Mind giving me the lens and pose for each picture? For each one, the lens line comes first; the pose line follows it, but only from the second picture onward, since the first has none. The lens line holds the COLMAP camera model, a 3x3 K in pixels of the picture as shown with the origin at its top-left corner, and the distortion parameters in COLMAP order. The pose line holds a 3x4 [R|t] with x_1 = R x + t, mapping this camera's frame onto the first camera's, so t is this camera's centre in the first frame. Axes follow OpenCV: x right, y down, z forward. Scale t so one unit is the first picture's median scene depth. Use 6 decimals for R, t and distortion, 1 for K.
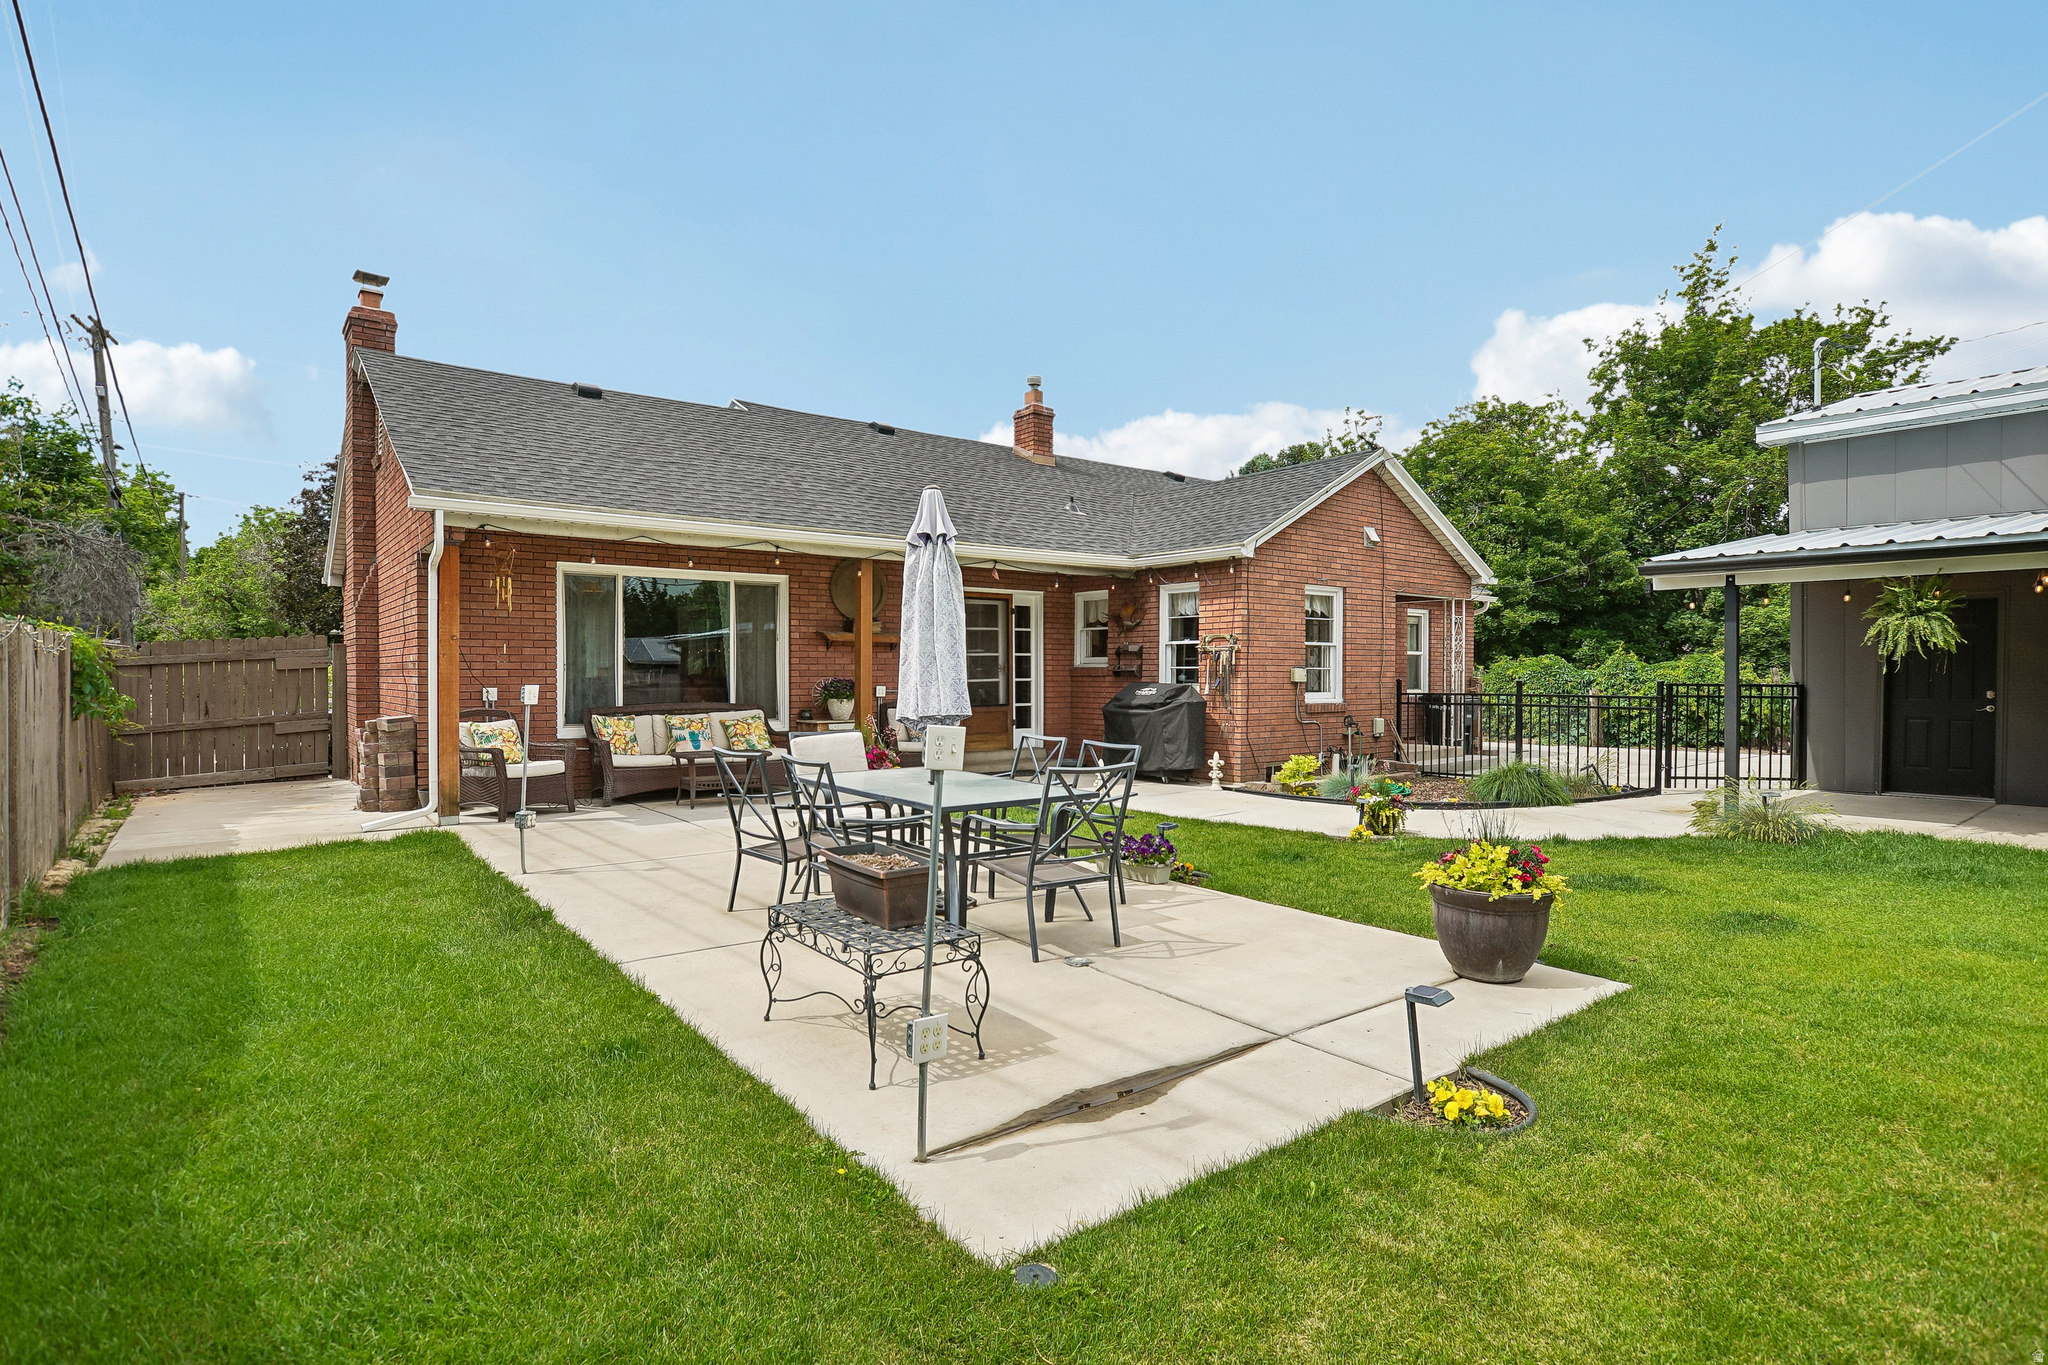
lens RADIAL K [[1070.0, 0, 1024.0], [0, 1070.0, 682.5], [0, 0, 1]] dist [-0.001071, -0.000227]
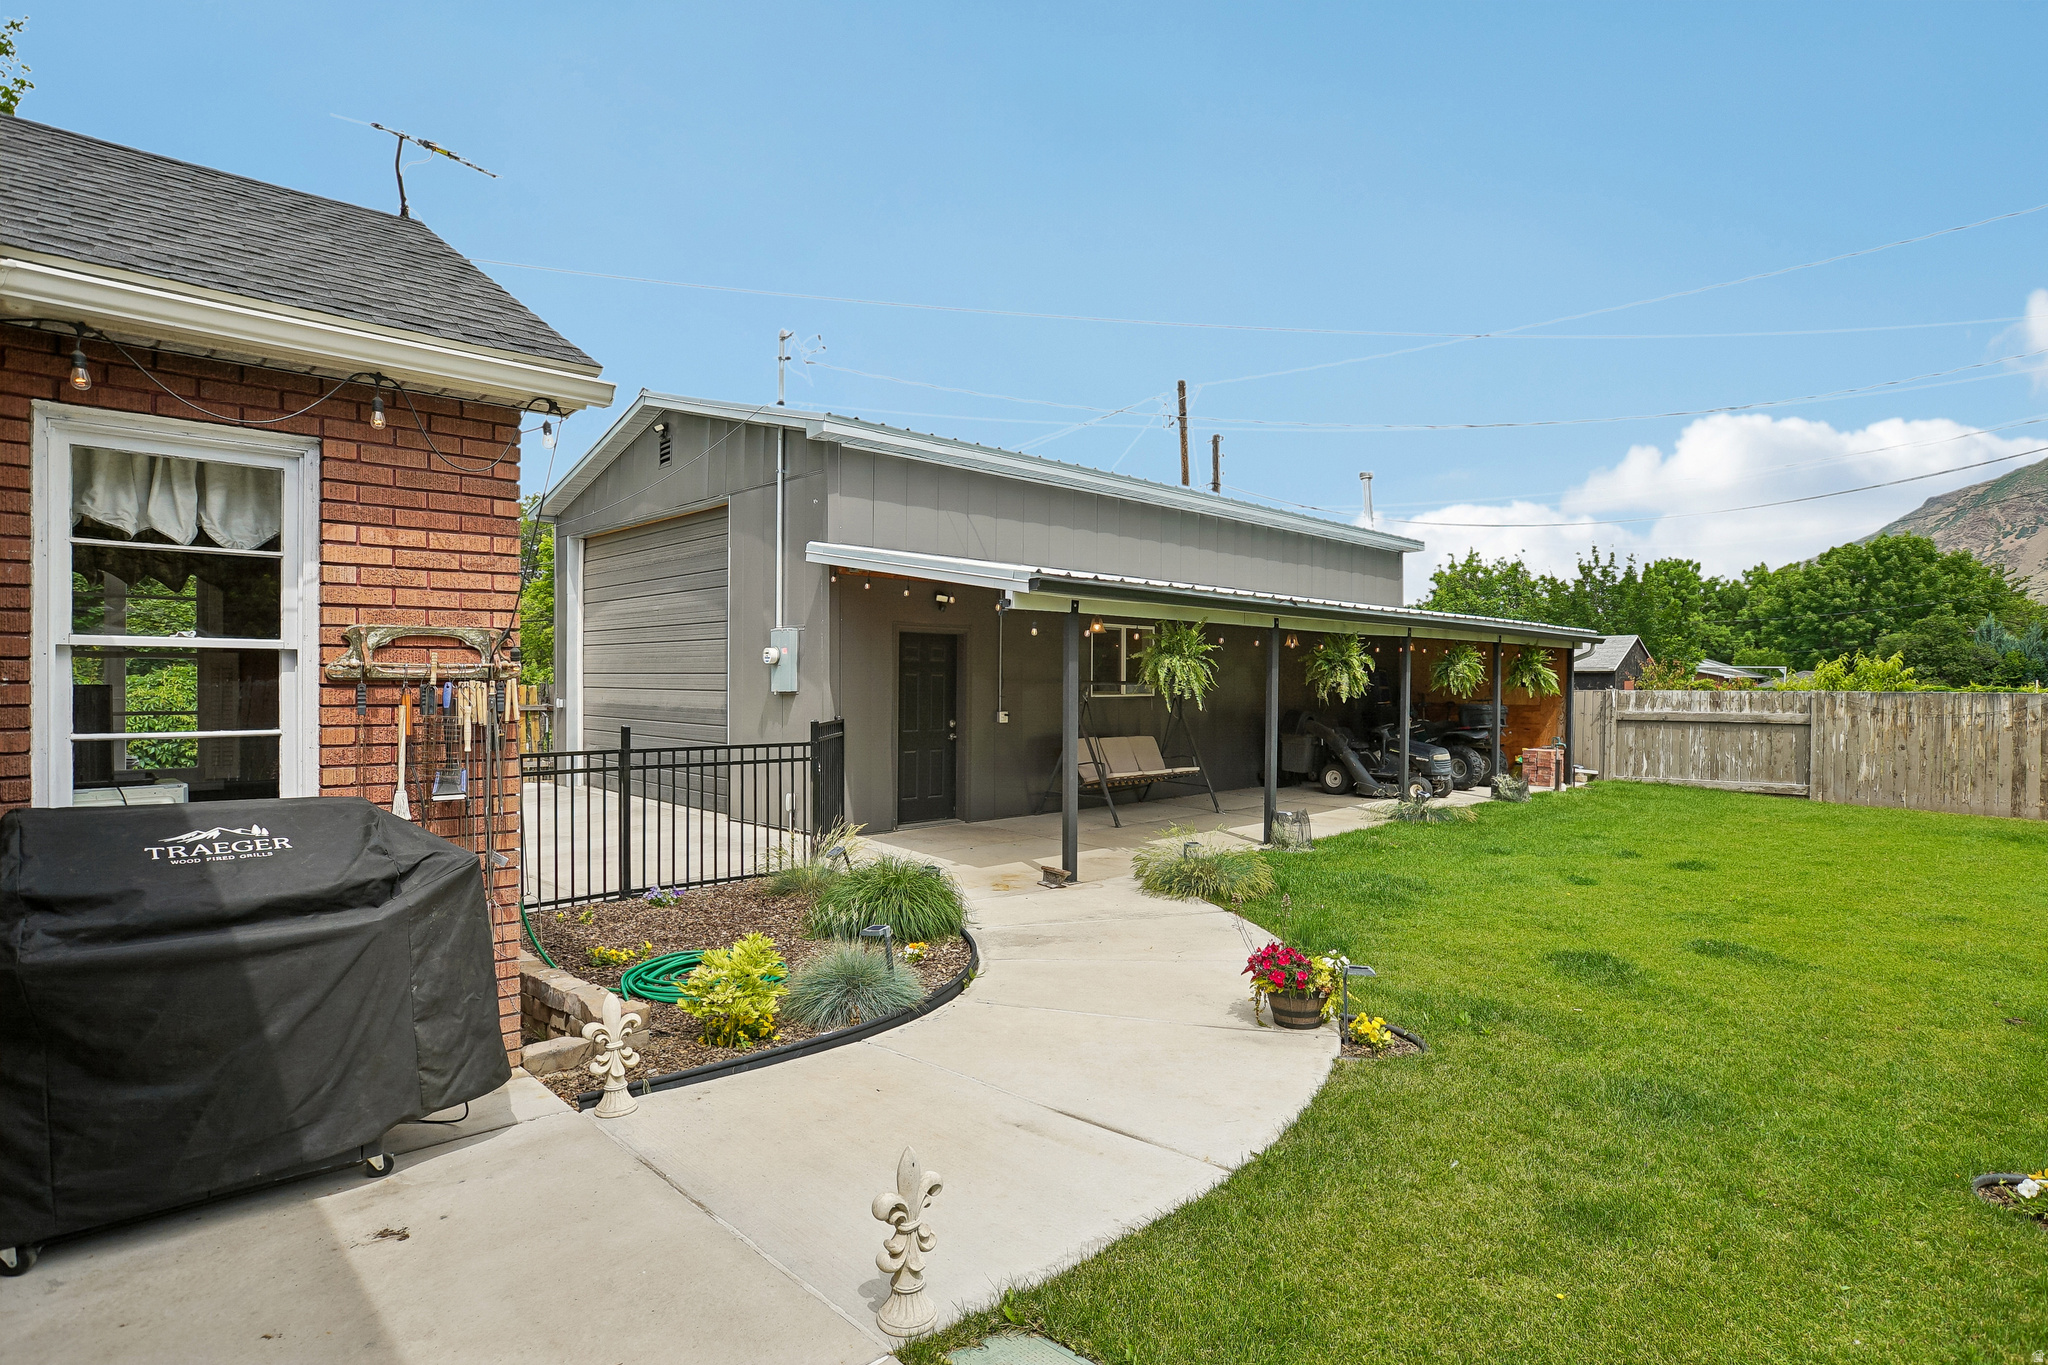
lens RADIAL K [[1070.0, 0, 1024.0], [0, 1070.0, 682.5], [0, 0, 1]] dist [-0.001071, -0.000227]
pose [[-0.085110, -0.005069, 0.996359, -0.157233], [0.001244, 0.999986, 0.005194, -0.031801], [-0.996371, 0.001682, -0.085102, 0.909241]]
